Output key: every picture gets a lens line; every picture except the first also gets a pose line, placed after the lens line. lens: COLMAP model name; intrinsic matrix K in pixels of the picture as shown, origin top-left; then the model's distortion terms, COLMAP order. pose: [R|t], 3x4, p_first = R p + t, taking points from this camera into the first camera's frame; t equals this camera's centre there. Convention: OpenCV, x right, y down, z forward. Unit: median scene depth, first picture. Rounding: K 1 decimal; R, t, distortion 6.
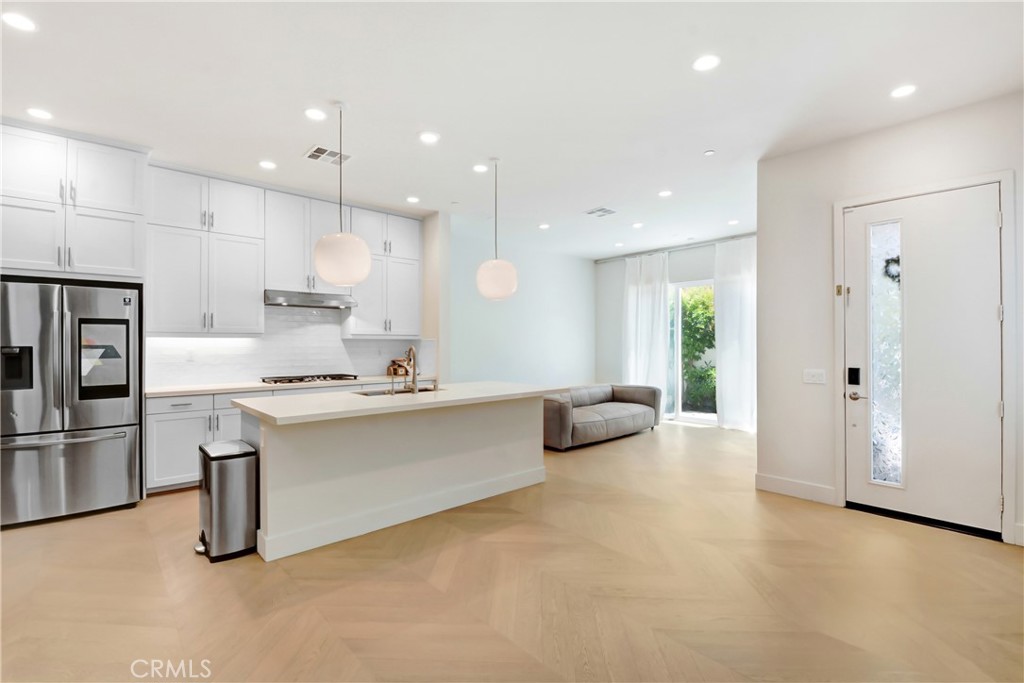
lens RADIAL K [[462.3, 0, 512.0], [0, 462.3, 341.5], [0, 0, 1]] dist [0.000158, -0.000070]
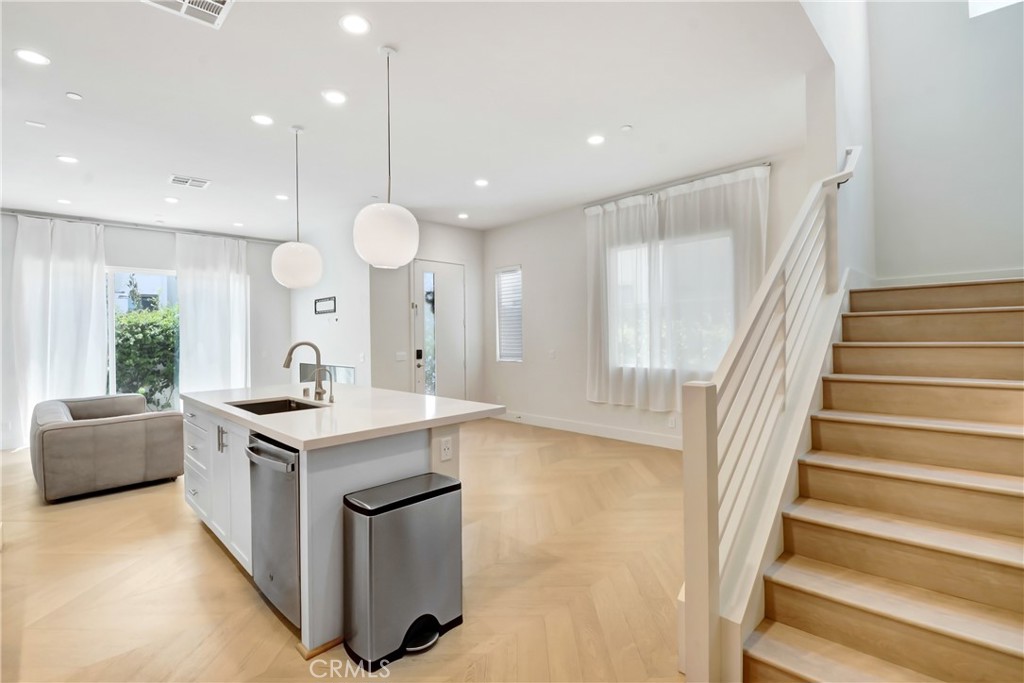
lens RADIAL K [[462.3, 0, 512.0], [0, 462.3, 341.5], [0, 0, 1]] dist [0.000158, -0.000070]
pose [[-0.041248, -0.010044, 0.999098, -0.884911], [0.007913, 0.999915, 0.010379, 0.007816], [-0.999118, 0.008334, -0.041165, 0.591828]]
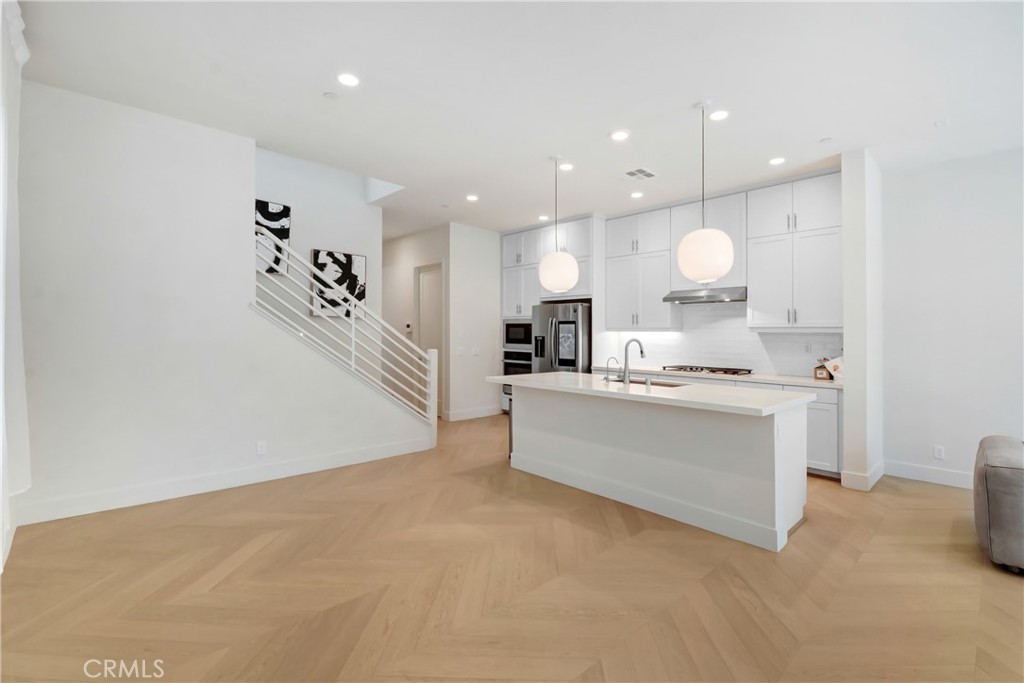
lens RADIAL K [[448.8, 0, 512.0], [0, 448.8, 341.5], [0, 0, 1]] dist [-0.001587, -0.000140]
pose [[0.012577, 0.013367, -0.999832, 0.671524], [-0.008708, 0.999874, 0.013258, 0.006185], [0.999883, 0.008540, 0.012691, 0.618151]]
